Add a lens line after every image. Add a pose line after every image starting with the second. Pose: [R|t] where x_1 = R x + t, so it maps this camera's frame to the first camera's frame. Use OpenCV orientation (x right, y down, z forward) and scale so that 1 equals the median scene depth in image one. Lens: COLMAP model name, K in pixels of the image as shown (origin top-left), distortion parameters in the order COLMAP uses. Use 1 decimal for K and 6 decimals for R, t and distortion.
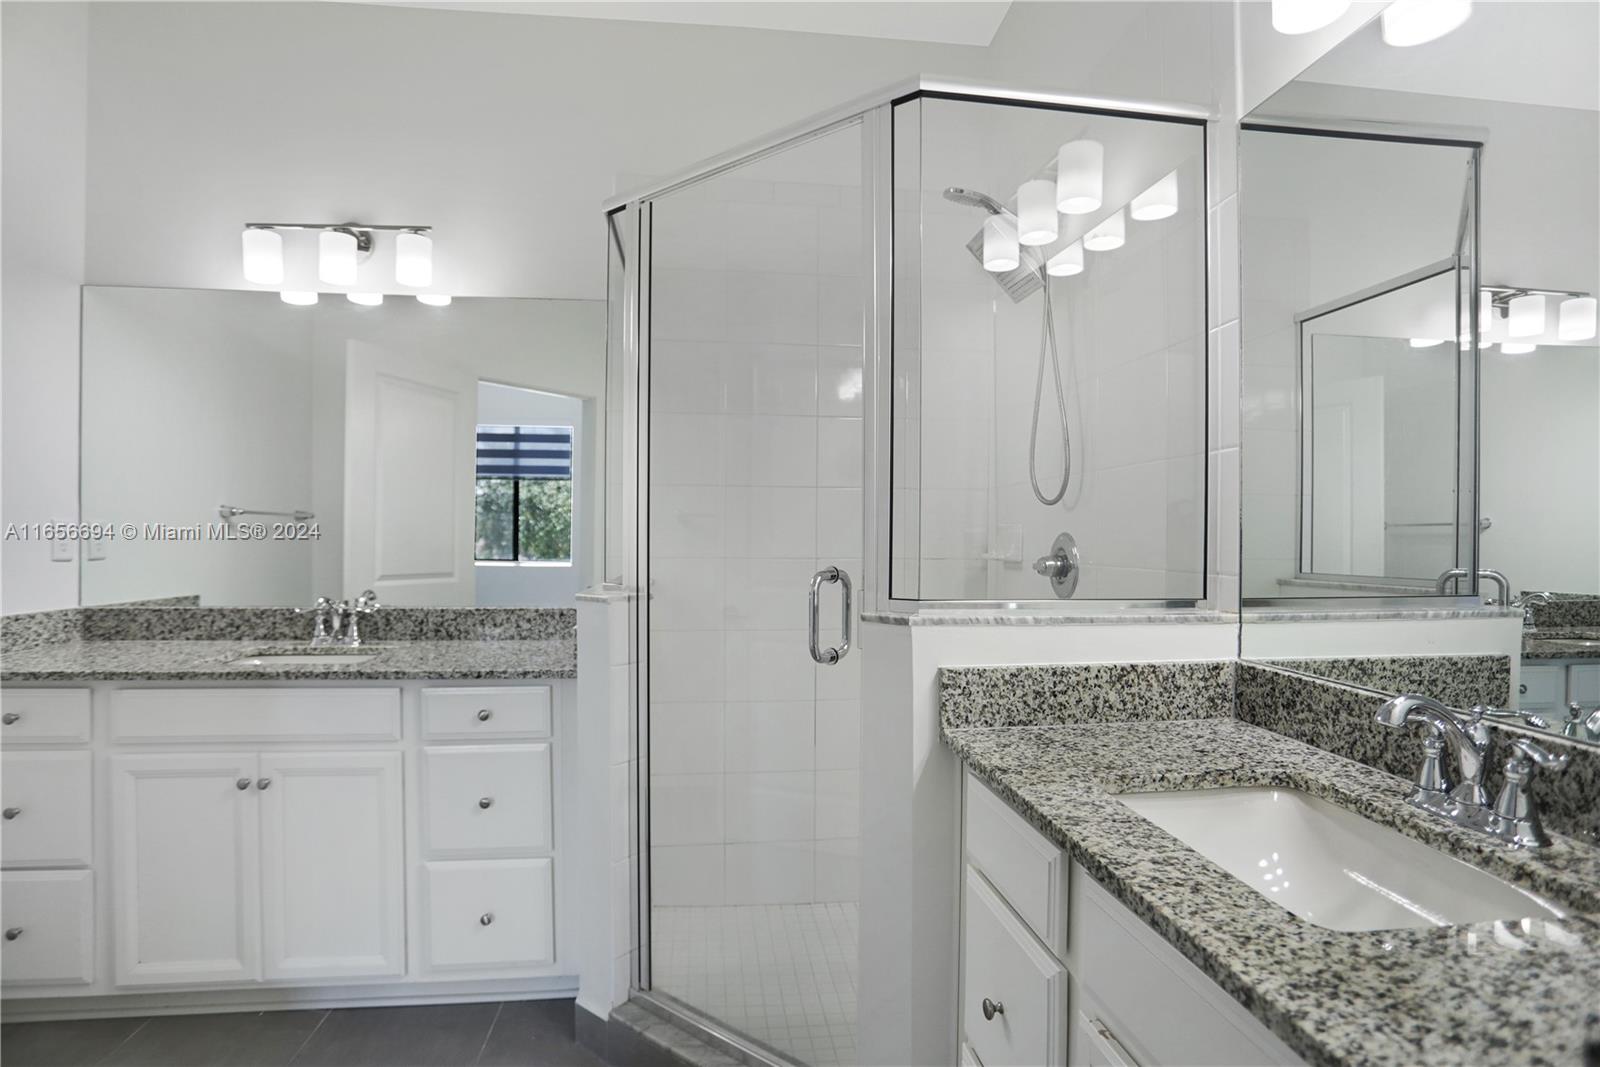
lens RADIAL K [[813.2, 0, 782.5], [0, 813.2, 553.5], [0, 0, 1]] dist [-0.084853, 0.038255]
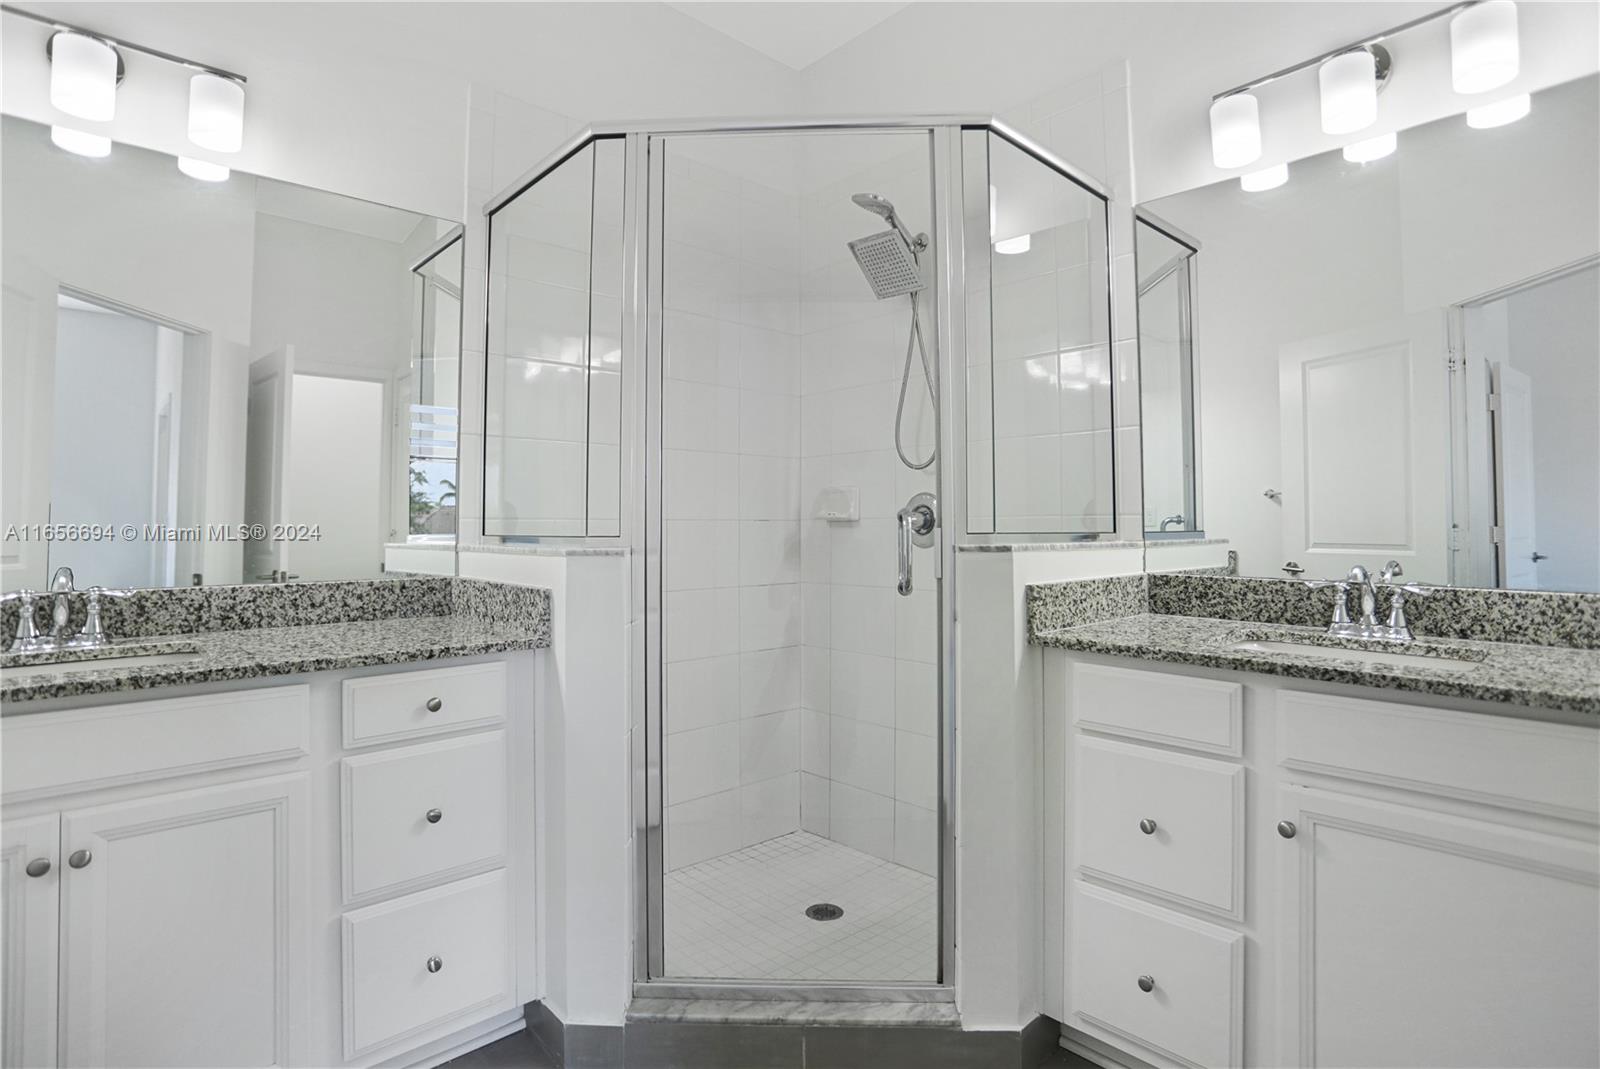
lens RADIAL K [[811.7, 0, 798.6], [0, 811.7, 517.1], [0, 0, 1]] dist [-0.068059, 0.029577]
pose [[0.806088, 0.001213, 0.591795, -0.815082], [0.017937, 0.999488, -0.026481, 0.061802], [-0.591524, 0.031961, 0.805653, 0.199119]]
